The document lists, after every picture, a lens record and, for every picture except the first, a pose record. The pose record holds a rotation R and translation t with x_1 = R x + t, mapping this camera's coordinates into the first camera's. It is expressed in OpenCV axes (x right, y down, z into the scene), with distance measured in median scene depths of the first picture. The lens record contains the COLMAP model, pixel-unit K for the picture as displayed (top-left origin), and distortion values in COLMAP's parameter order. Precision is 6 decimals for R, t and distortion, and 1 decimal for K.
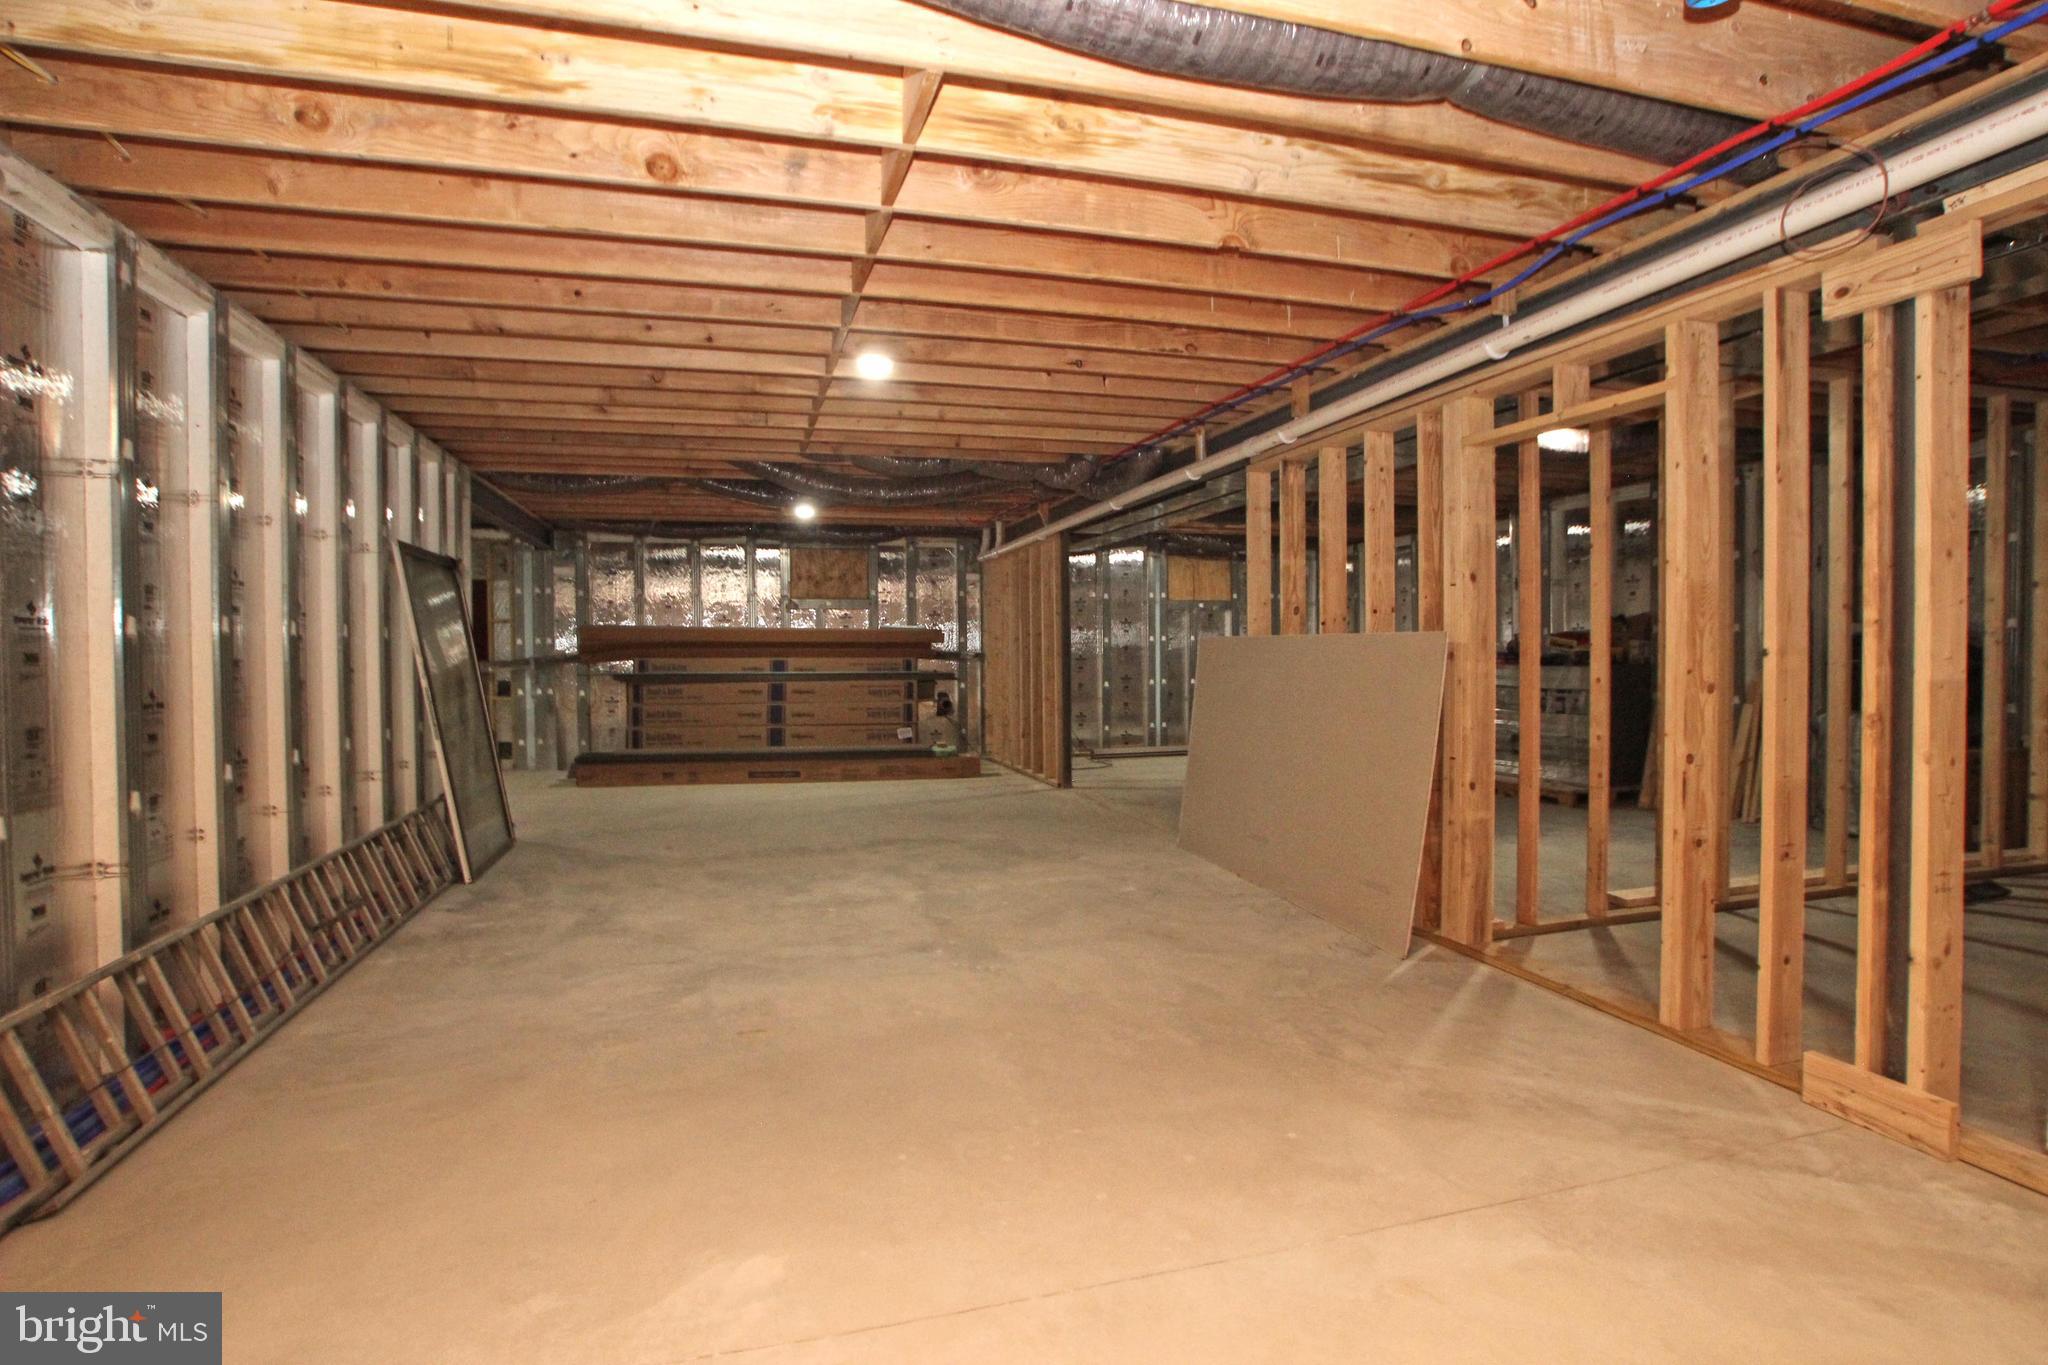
lens RADIAL K [[1019.7, 0, 1019.7], [0, 1019.7, 665.7], [0, 0, 1]] dist [-0.037154, 0.000011]
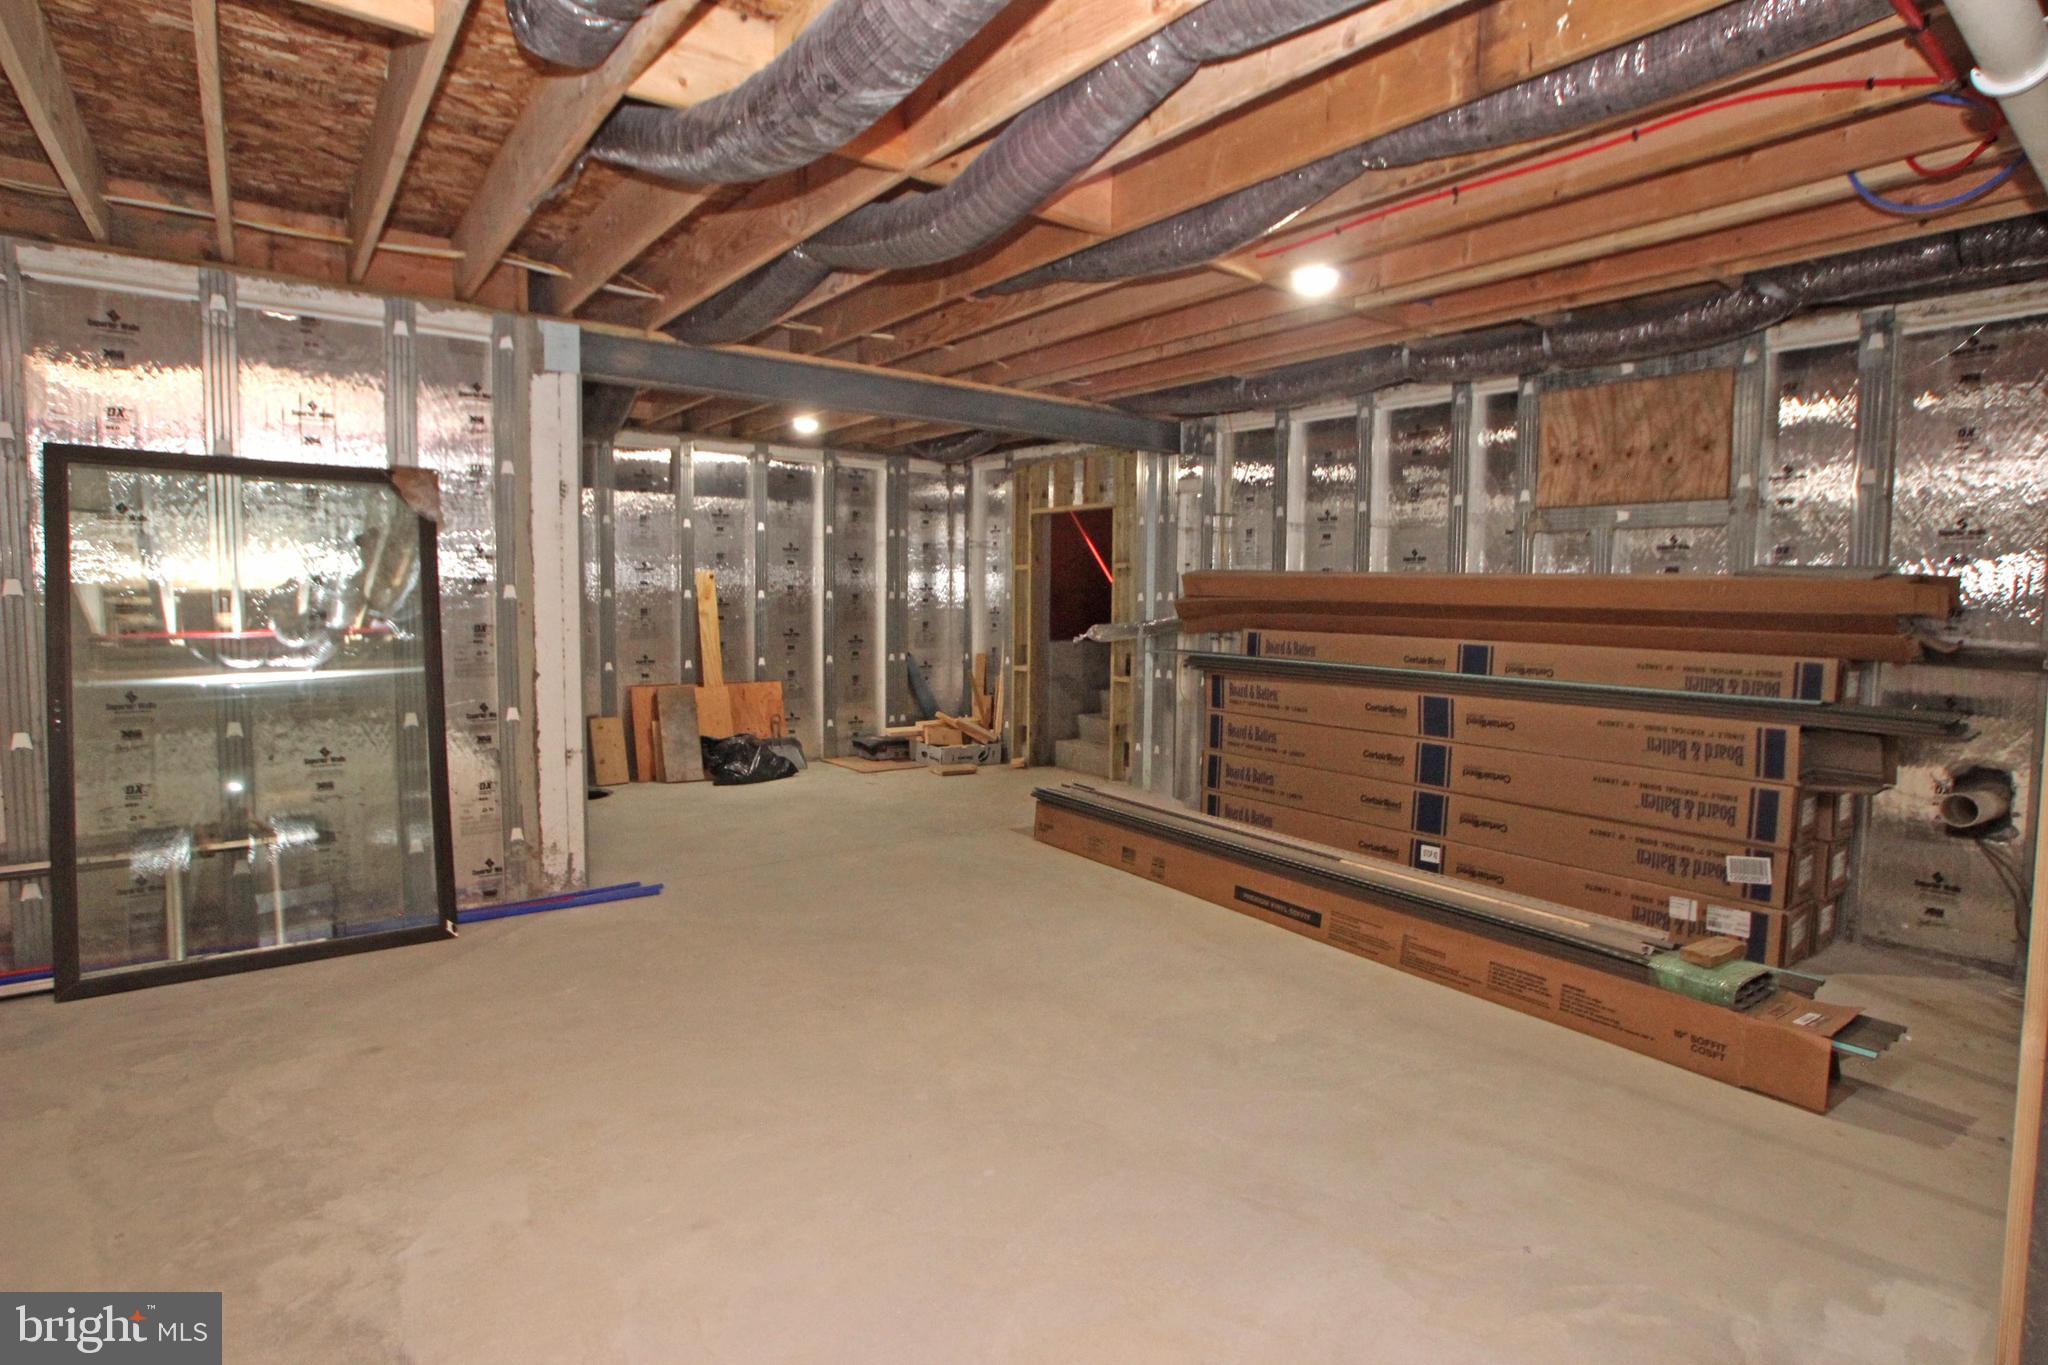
lens RADIAL K [[1019.7, 0, 1021.7], [0, 1019.7, 687.0], [0, 0, 1]] dist [-0.037154, 0.000011]
pose [[0.410895, 0.087458, -0.907478, 0.093260], [-0.031931, 0.996158, 0.081546, -0.017760], [0.911123, -0.004530, 0.412109, 0.641093]]
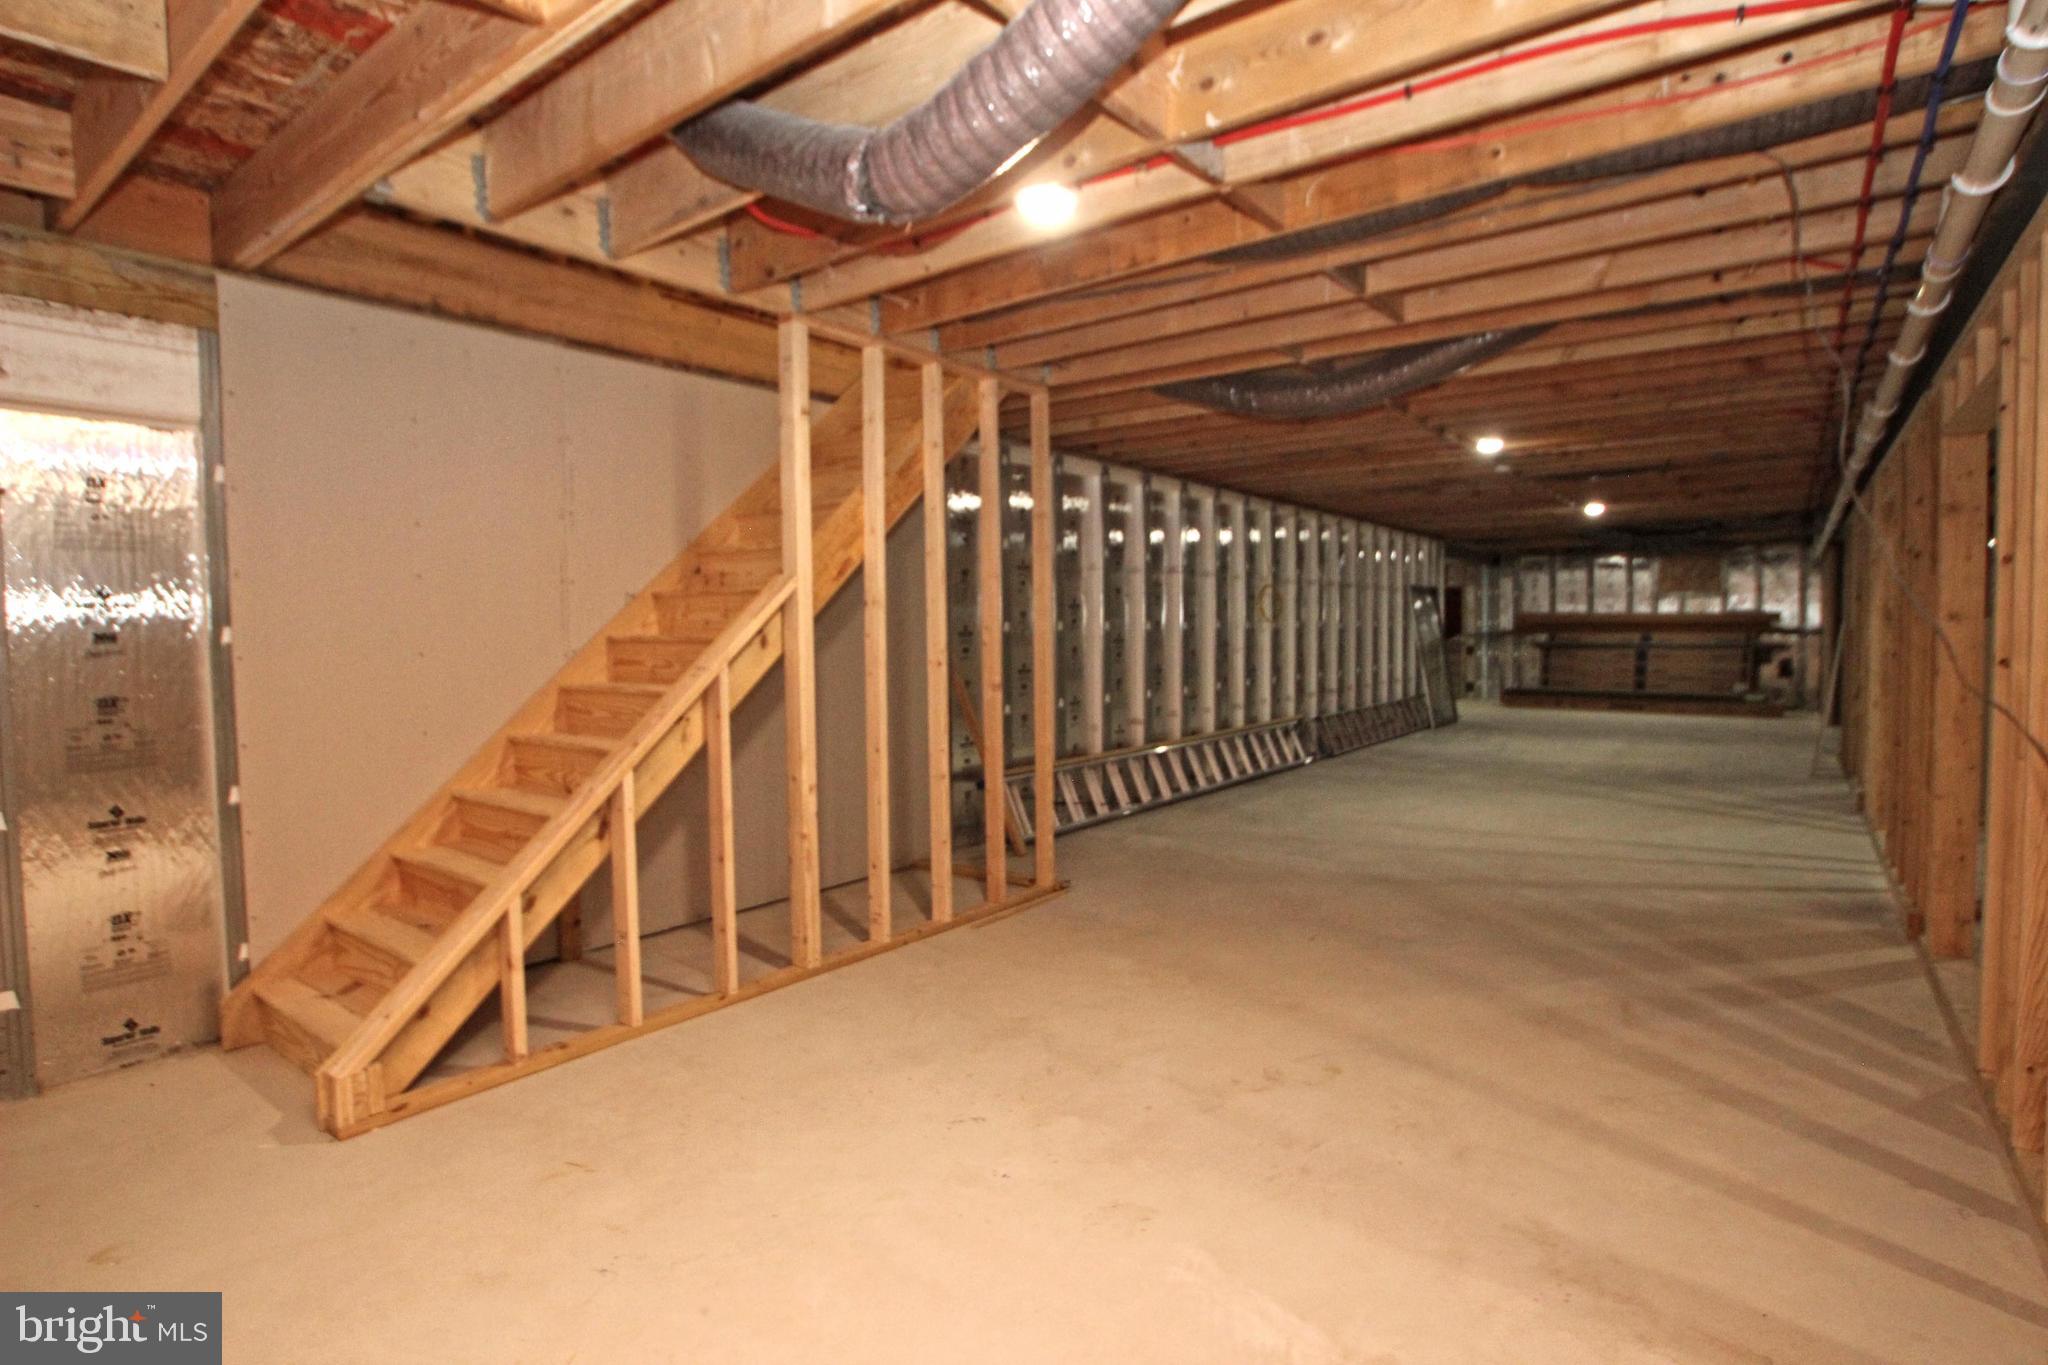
lens RADIAL K [[1019.7, 0, 1017.1], [0, 1019.7, 667.1], [0, 0, 1]] dist [-0.037154, 0.000011]
pose [[0.594489, 0.028158, -0.803610, 0.408152], [-0.007688, 0.999540, 0.029335, 0.006054], [0.804067, -0.011261, 0.594432, -0.630259]]
